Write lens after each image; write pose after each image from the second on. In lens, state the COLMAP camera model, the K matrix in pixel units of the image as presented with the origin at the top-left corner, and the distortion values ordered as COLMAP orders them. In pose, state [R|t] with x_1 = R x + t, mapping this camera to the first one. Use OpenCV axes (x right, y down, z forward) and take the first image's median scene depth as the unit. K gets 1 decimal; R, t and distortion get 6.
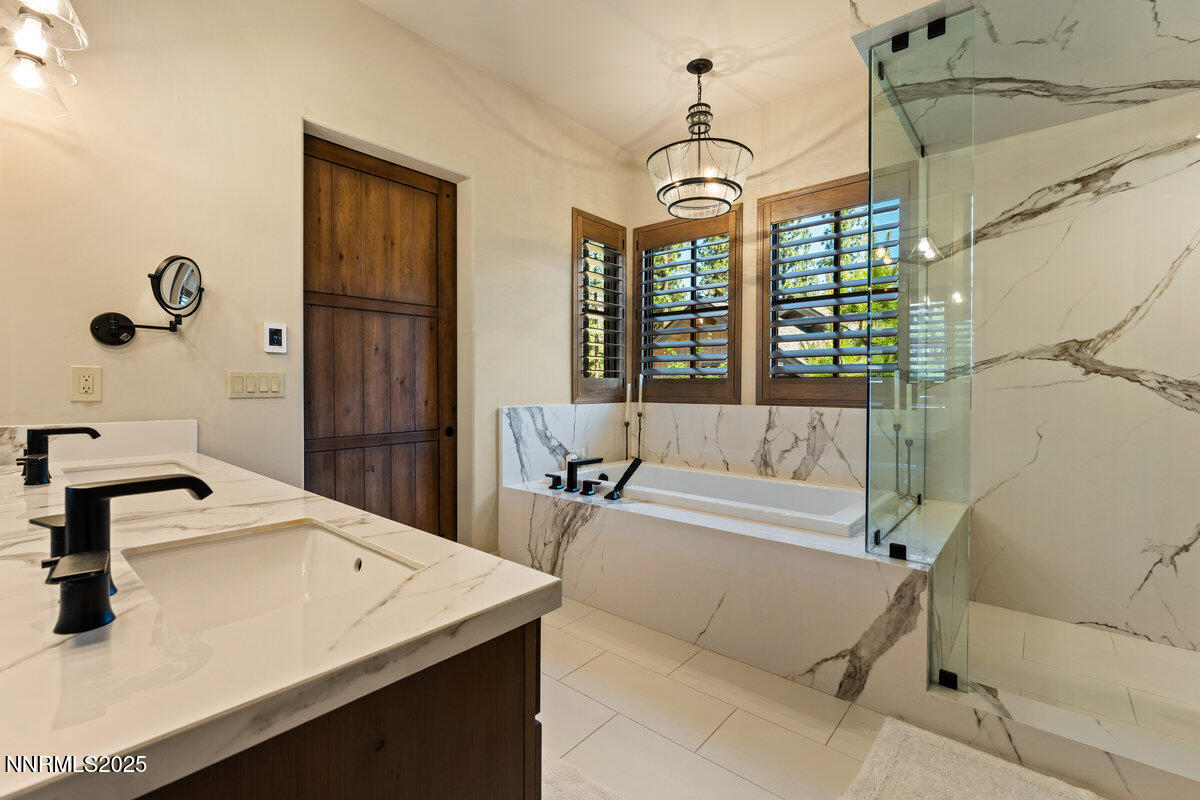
lens RADIAL K [[526.0, 0, 600.5], [0, 526.0, 392.7], [0, 0, 1]] dist [-0.000107, -0.000023]
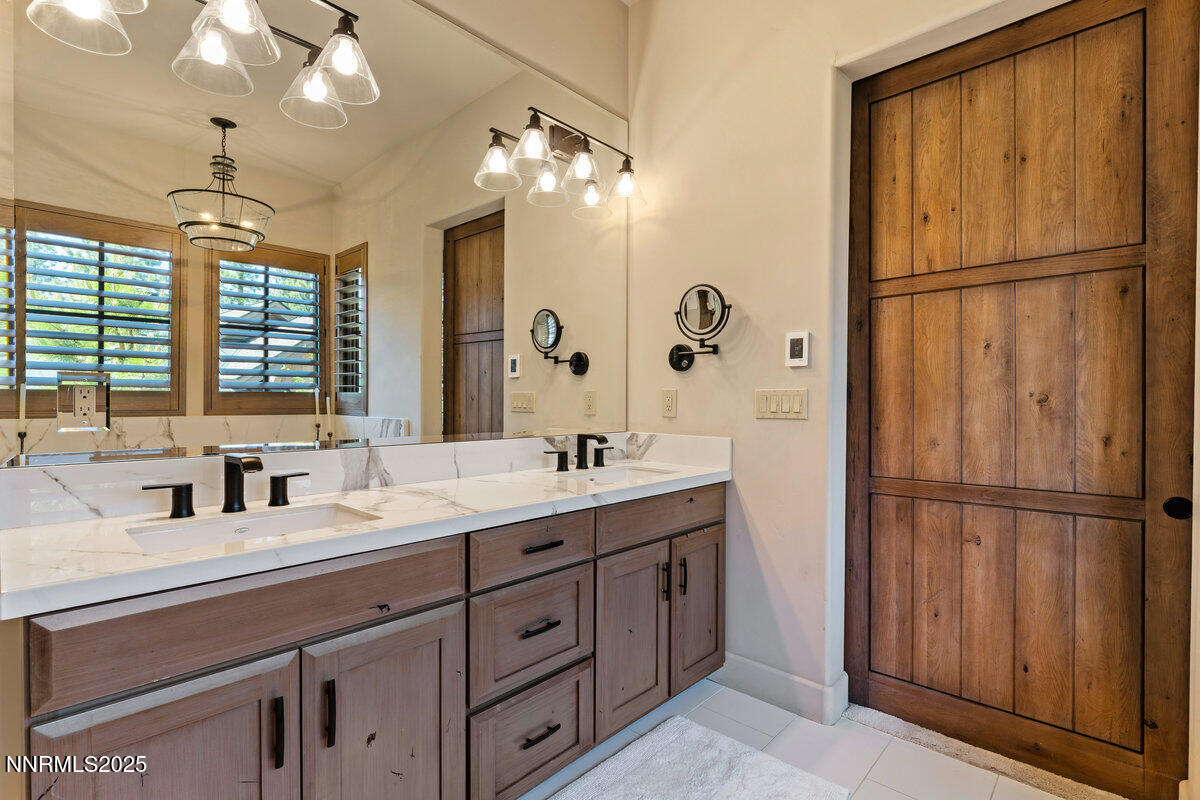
lens RADIAL K [[564.6, 0, 601.0], [0, 564.6, 401.1], [0, 0, 1]] dist [0.002372, 0.000511]
pose [[-0.042530, 0.001673, -0.999094, 0.248137], [-0.014786, 0.999888, 0.002304, -0.014047], [0.998986, 0.014870, -0.042501, 0.577406]]
